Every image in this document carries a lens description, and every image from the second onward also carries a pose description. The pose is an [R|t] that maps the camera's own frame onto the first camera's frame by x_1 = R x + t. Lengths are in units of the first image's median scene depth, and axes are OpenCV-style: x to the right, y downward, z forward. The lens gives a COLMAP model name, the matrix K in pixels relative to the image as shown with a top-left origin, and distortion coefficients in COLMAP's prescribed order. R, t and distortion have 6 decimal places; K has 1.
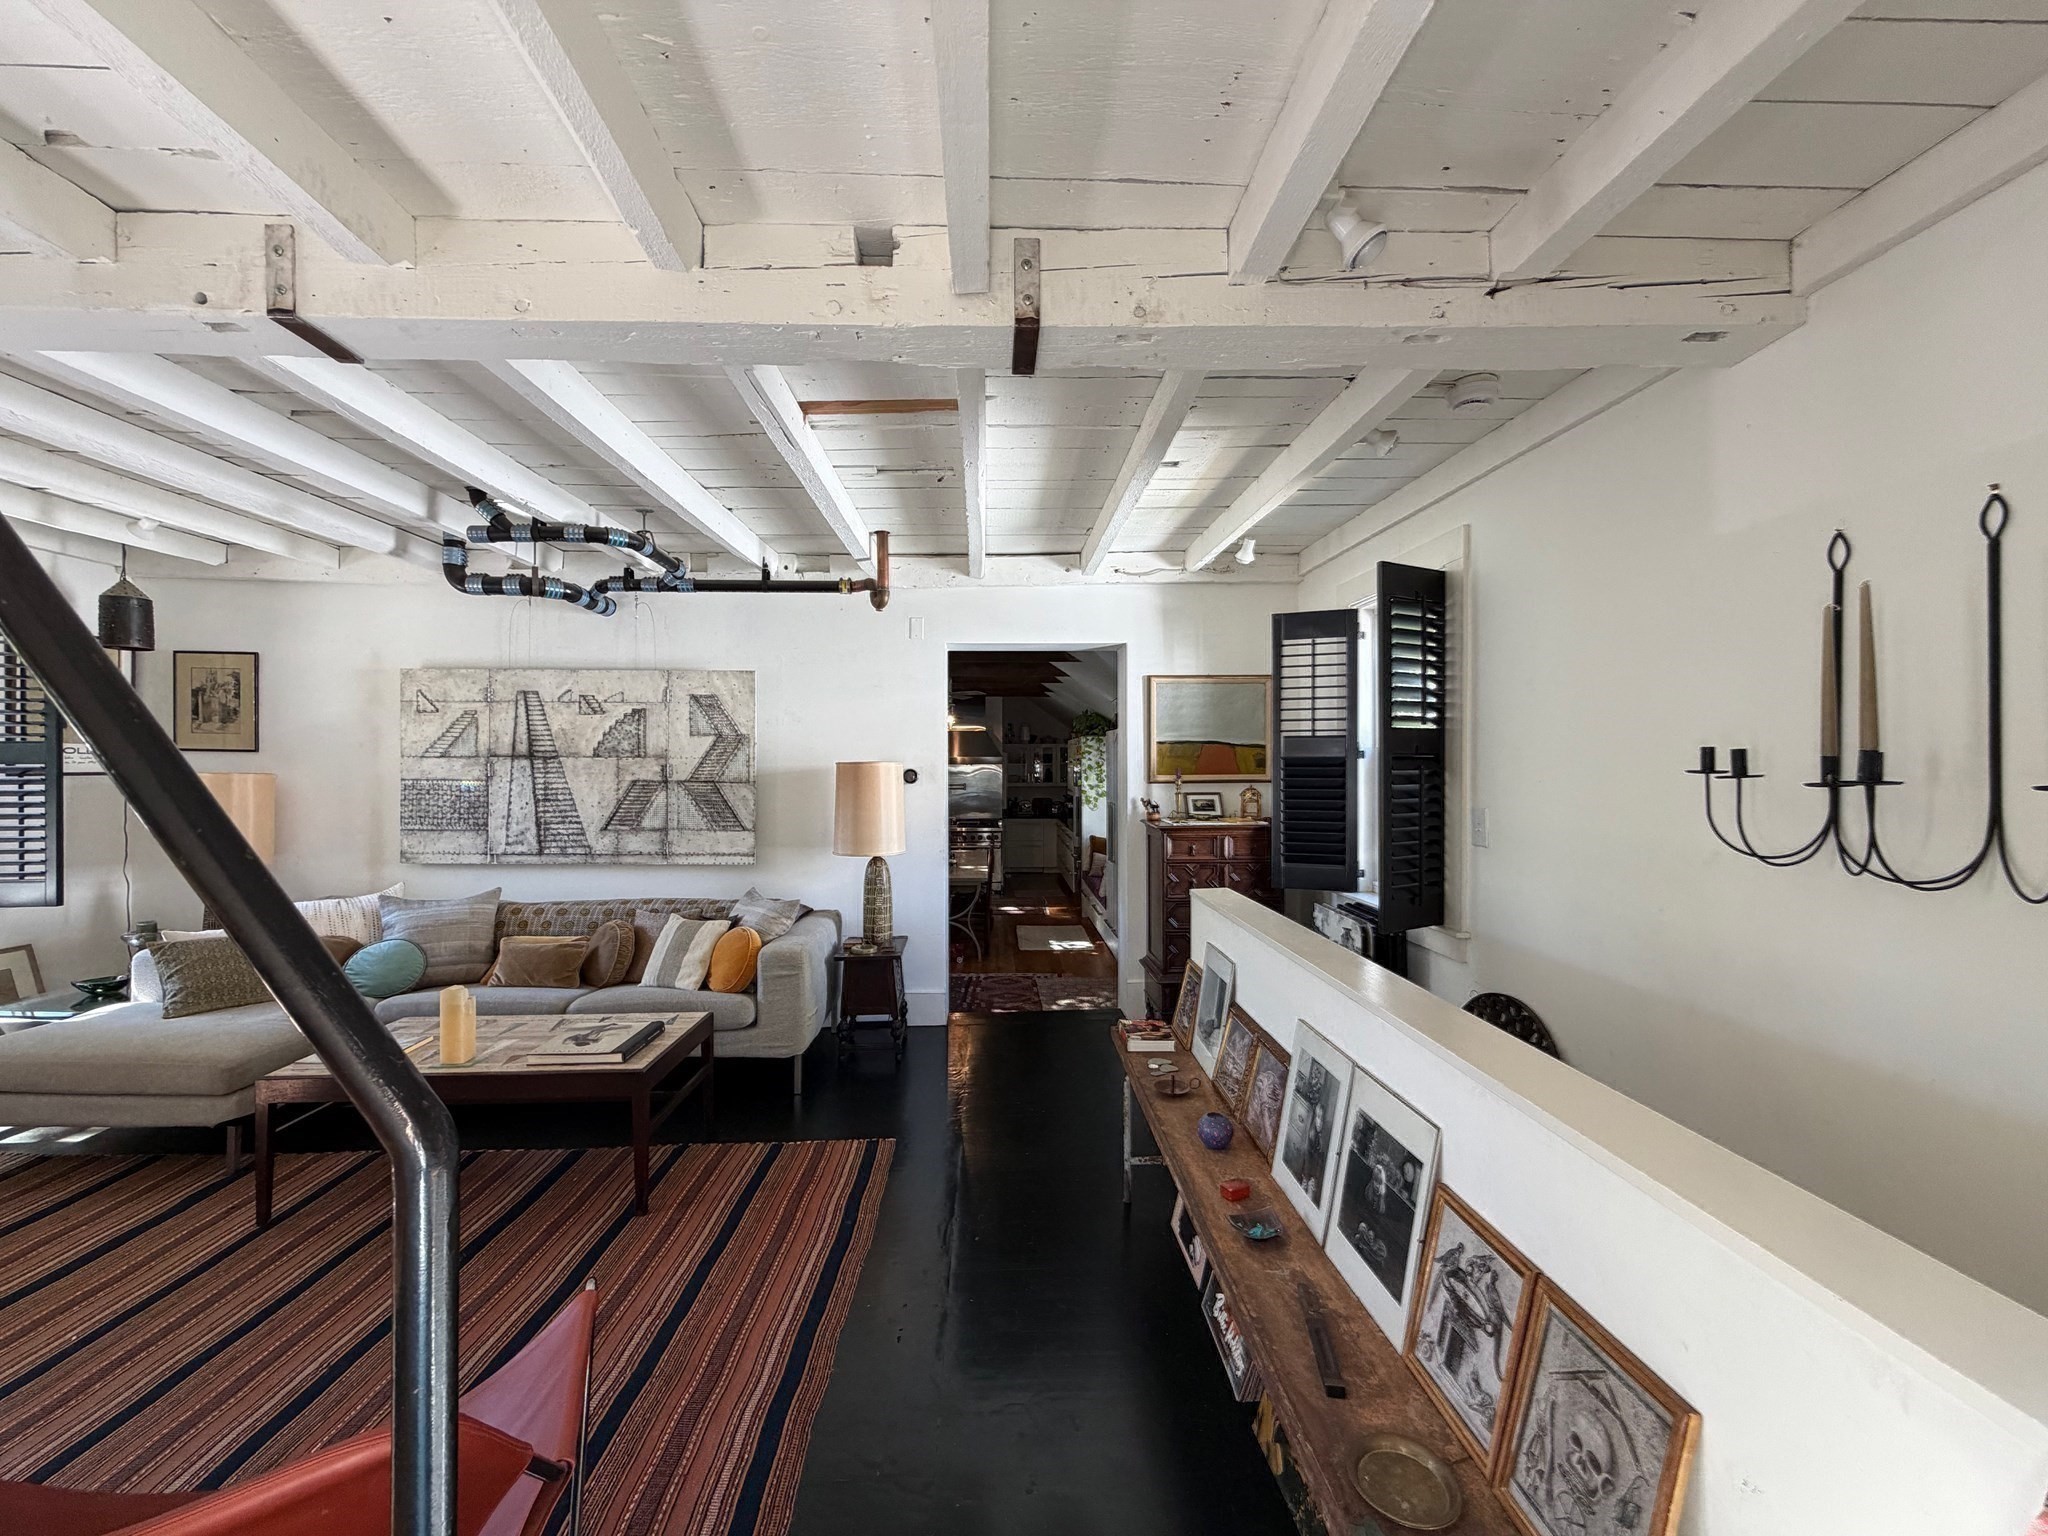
lens RADIAL K [[818.5, 0, 1017.2], [0, 818.5, 769.0], [0, 0, 1]] dist [-0.000805, 0.000357]
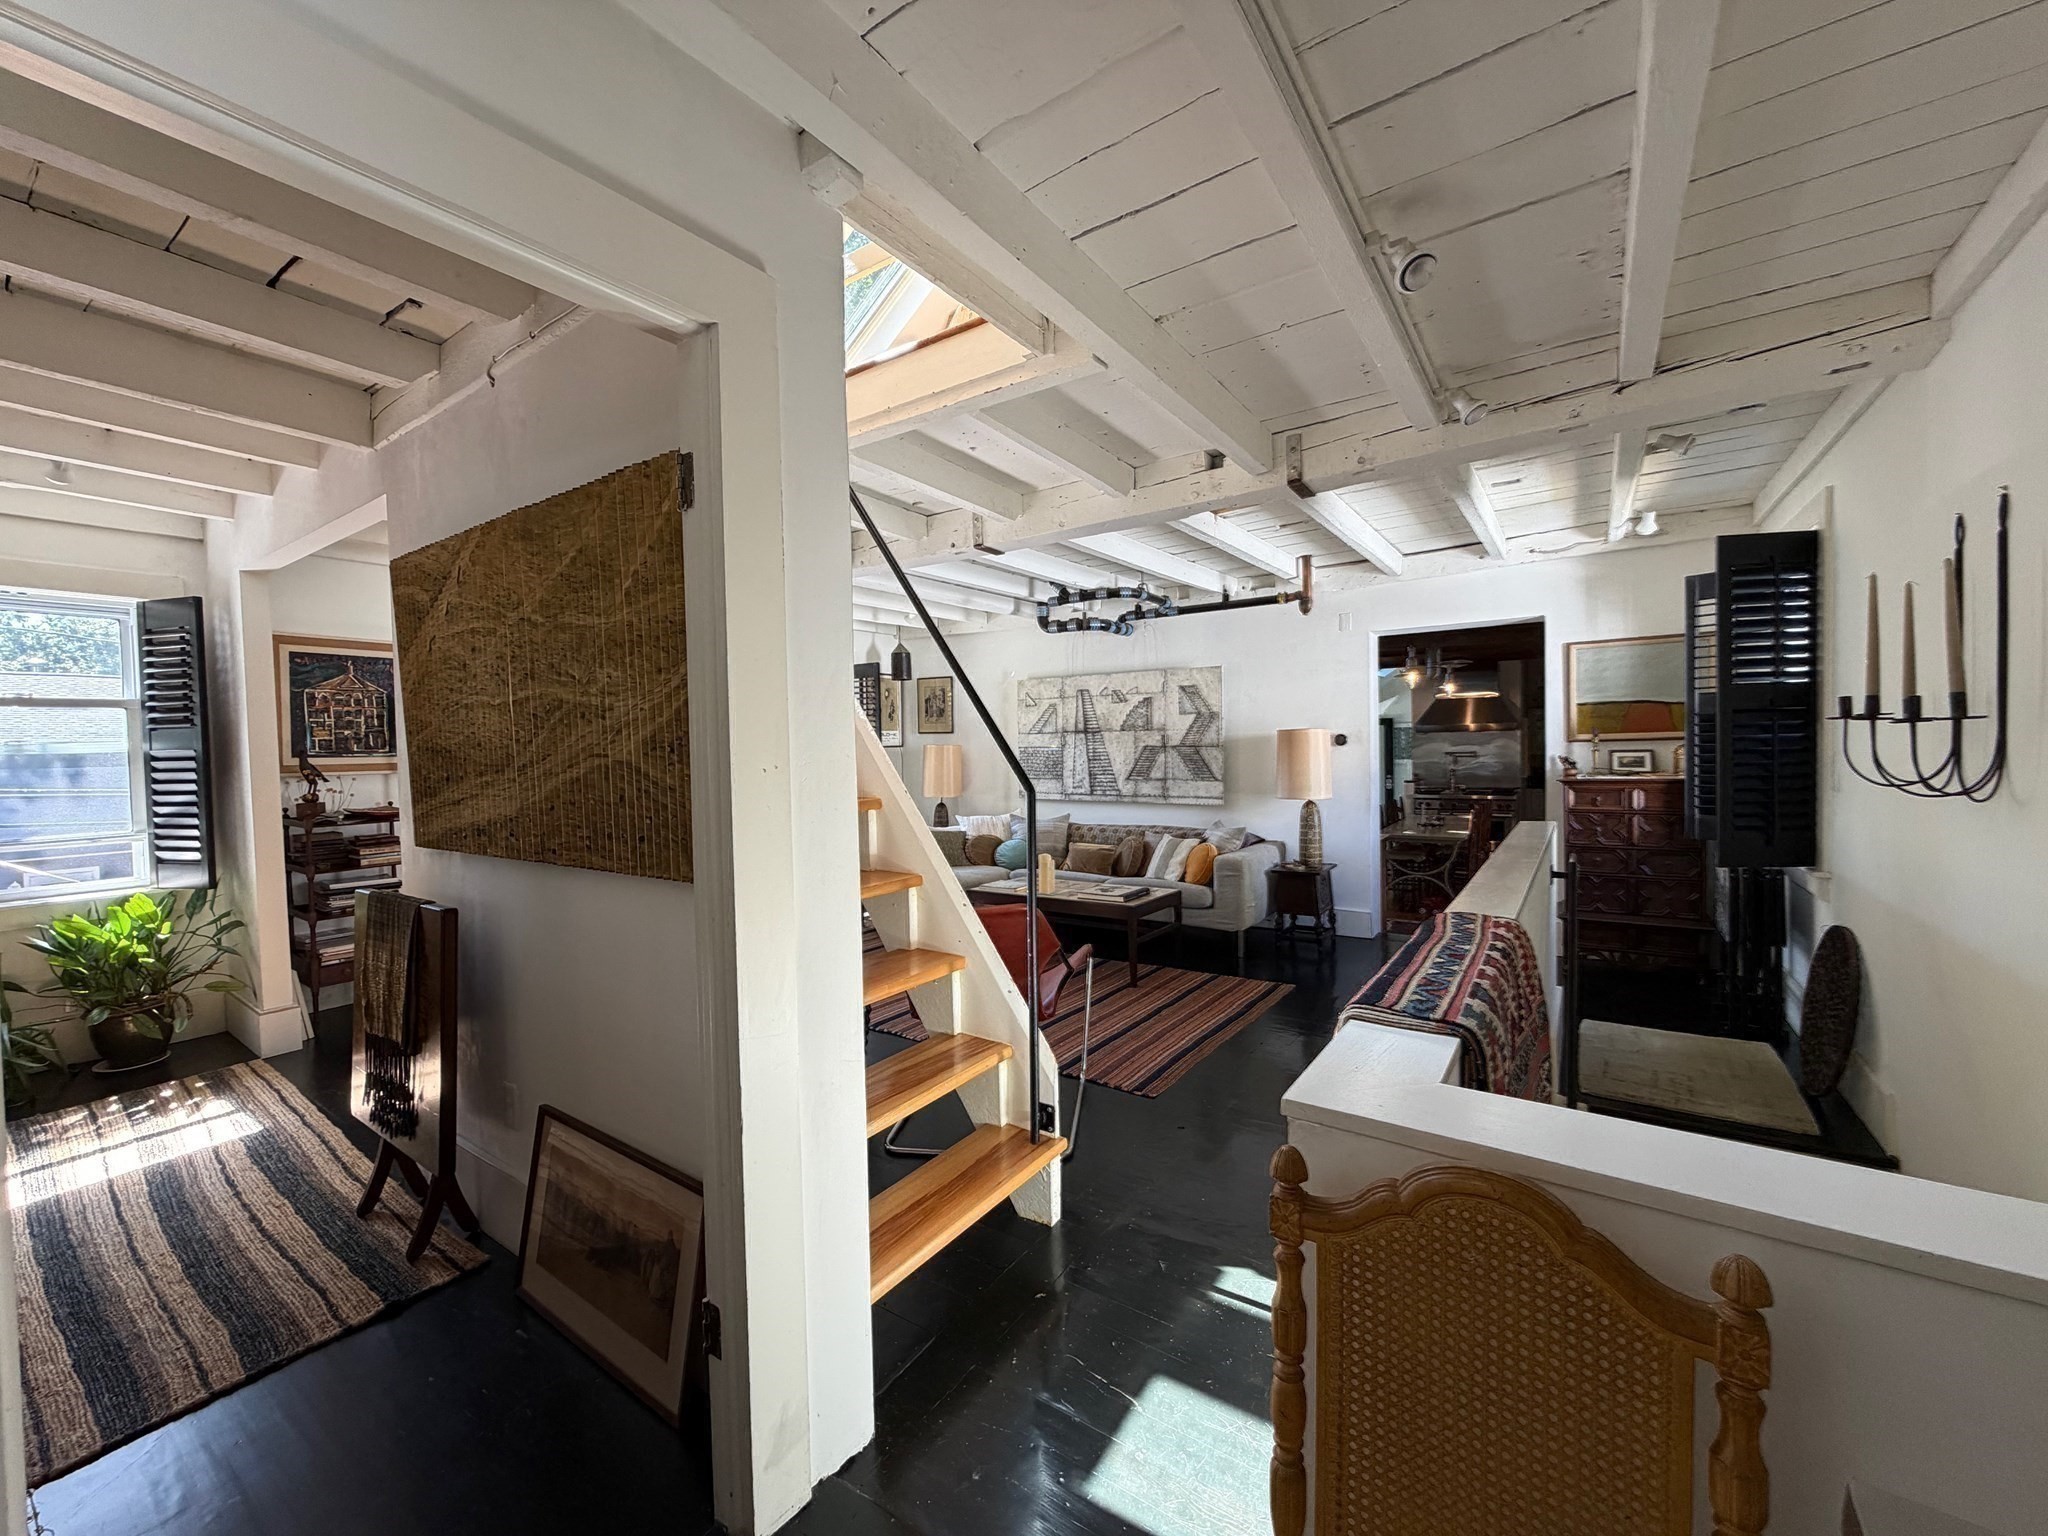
lens RADIAL K [[818.5, 0, 1017.2], [0, 818.5, 769.0], [0, 0, 1]] dist [-0.000805, 0.000357]
pose [[0.800055, 0.001940, -0.599924, 0.241995], [0.016800, 0.999530, 0.025636, 0.013985], [0.599692, -0.030589, 0.799646, -0.333804]]
